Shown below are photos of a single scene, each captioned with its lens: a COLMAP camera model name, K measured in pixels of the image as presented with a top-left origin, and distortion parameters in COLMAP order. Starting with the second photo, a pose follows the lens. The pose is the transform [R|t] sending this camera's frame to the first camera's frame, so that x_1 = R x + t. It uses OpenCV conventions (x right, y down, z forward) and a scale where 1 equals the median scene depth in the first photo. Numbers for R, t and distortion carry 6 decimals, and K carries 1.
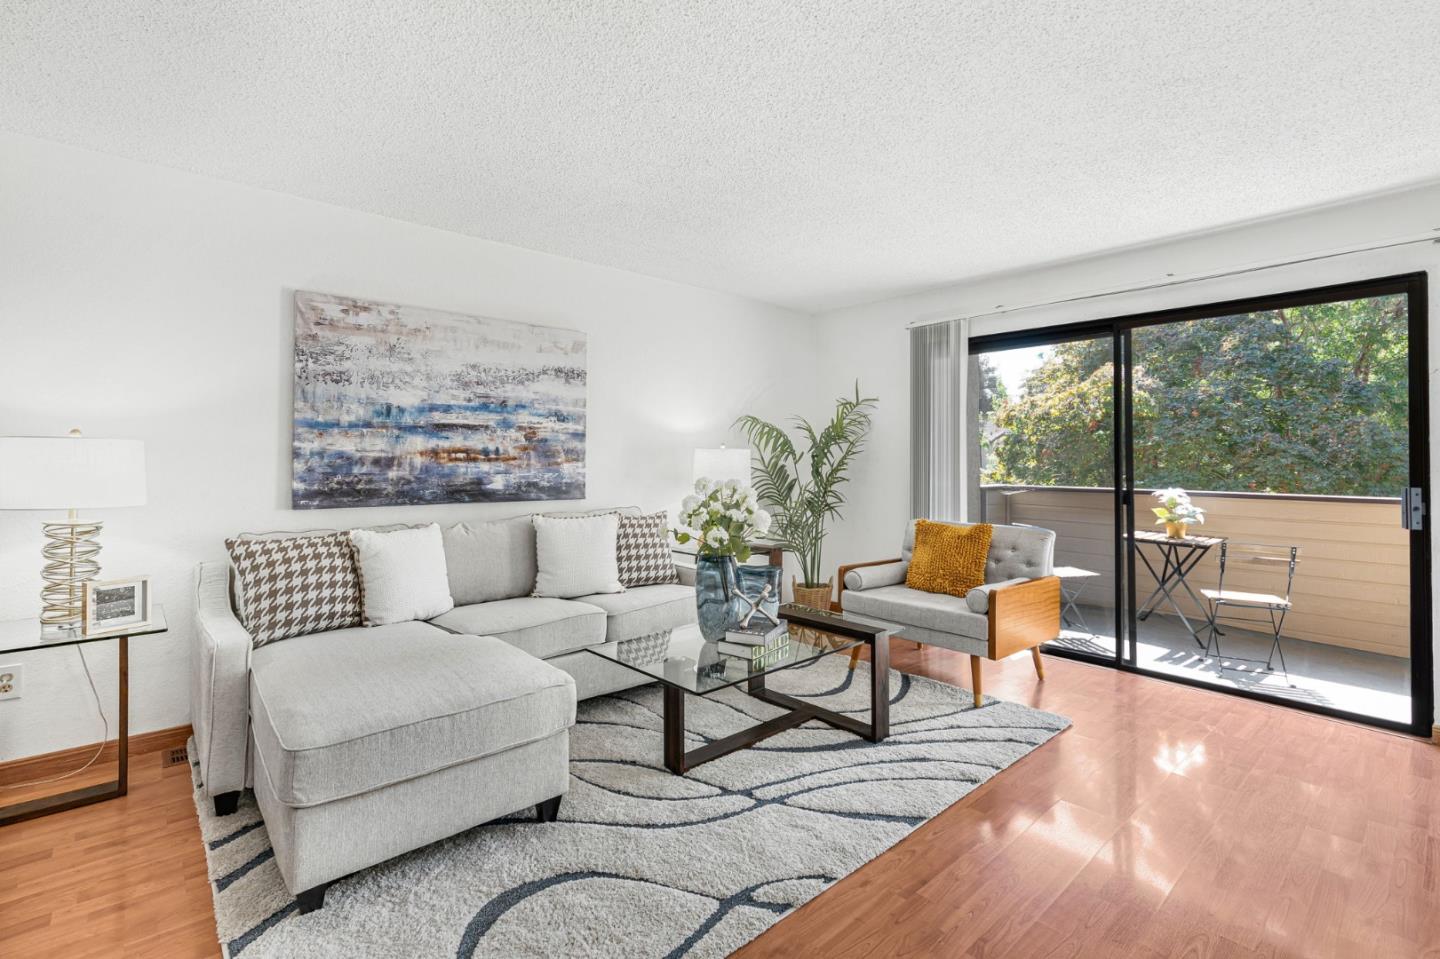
lens RADIAL K [[659.9, 0, 713.0], [0, 659.9, 454.7], [0, 0, 1]] dist [-0.006350, 0.001486]
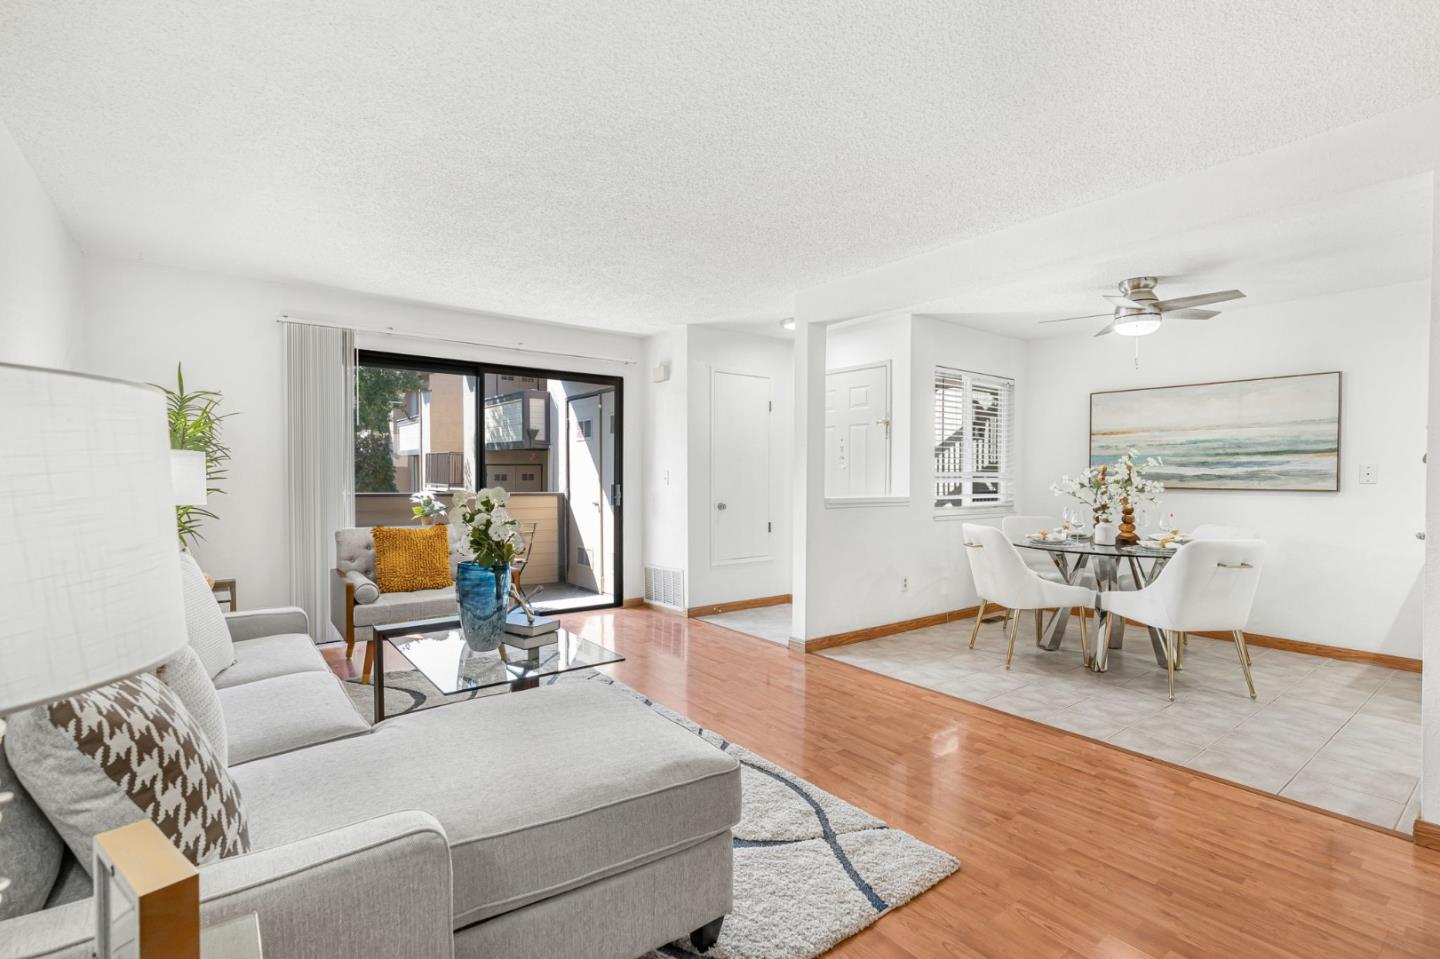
lens RADIAL K [[659.9, 0, 710.4], [0, 659.9, 472.7], [0, 0, 1]] dist [-0.006350, 0.001486]
pose [[0.073756, -0.001375, 0.997275, -0.758095], [-0.013719, 0.999903, 0.002393, 0.006264], [-0.997182, -0.013859, 0.073730, 0.472788]]
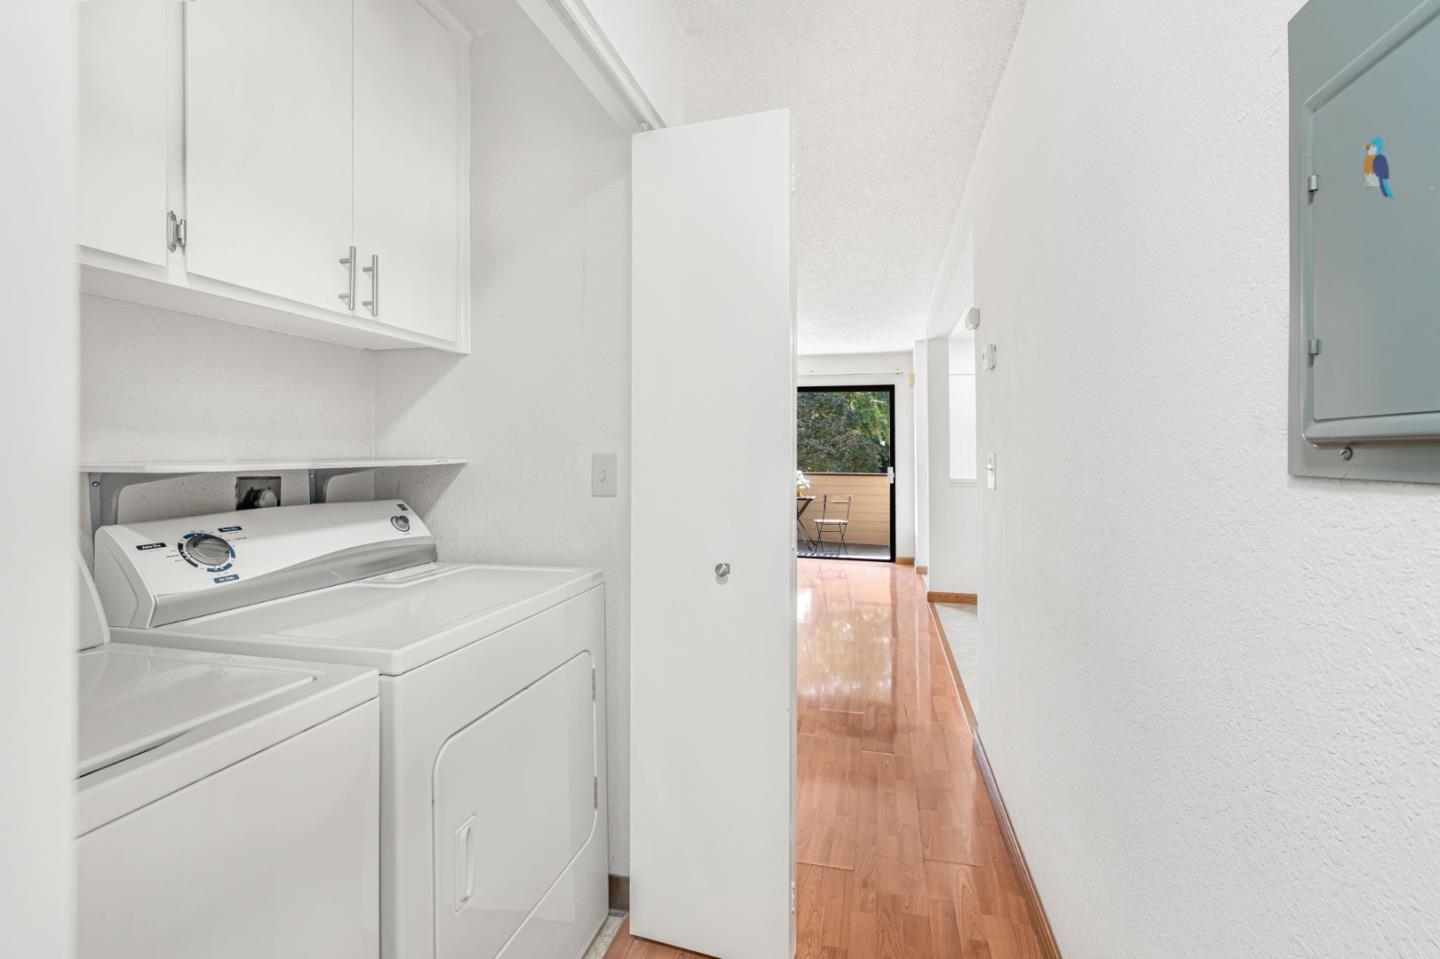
lens RADIAL K [[659.9, 0, 721.8], [0, 659.9, 452.3], [0, 0, 1]] dist [-0.006350, 0.001486]
pose [[0.815488, 0.003331, 0.578764, -0.821386], [-0.006216, 0.999976, 0.003003, -0.010116], [-0.578740, -0.006047, 0.815489, -0.613568]]
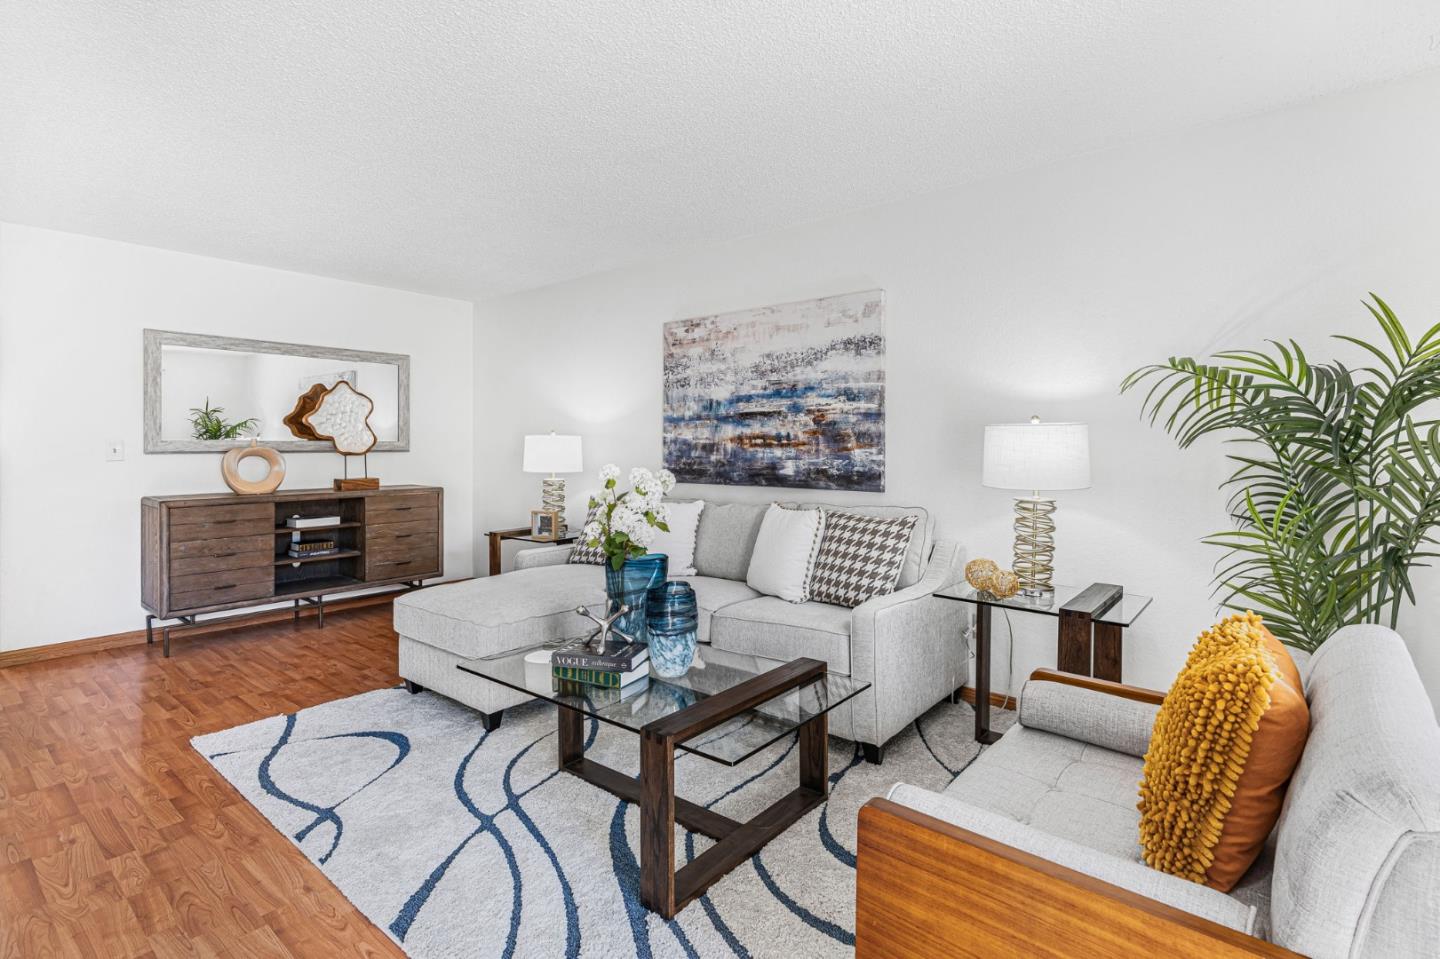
lens RADIAL K [[685.7, 0, 726.8], [0, 685.7, 443.7], [0, 0, 1]] dist [-0.002287, -0.001428]
pose [[0.167120, -0.006481, -0.985915, 0.709253], [0.011141, 0.999927, -0.004684, 0.009699], [0.985874, -0.010202, 0.167180, 0.776212]]
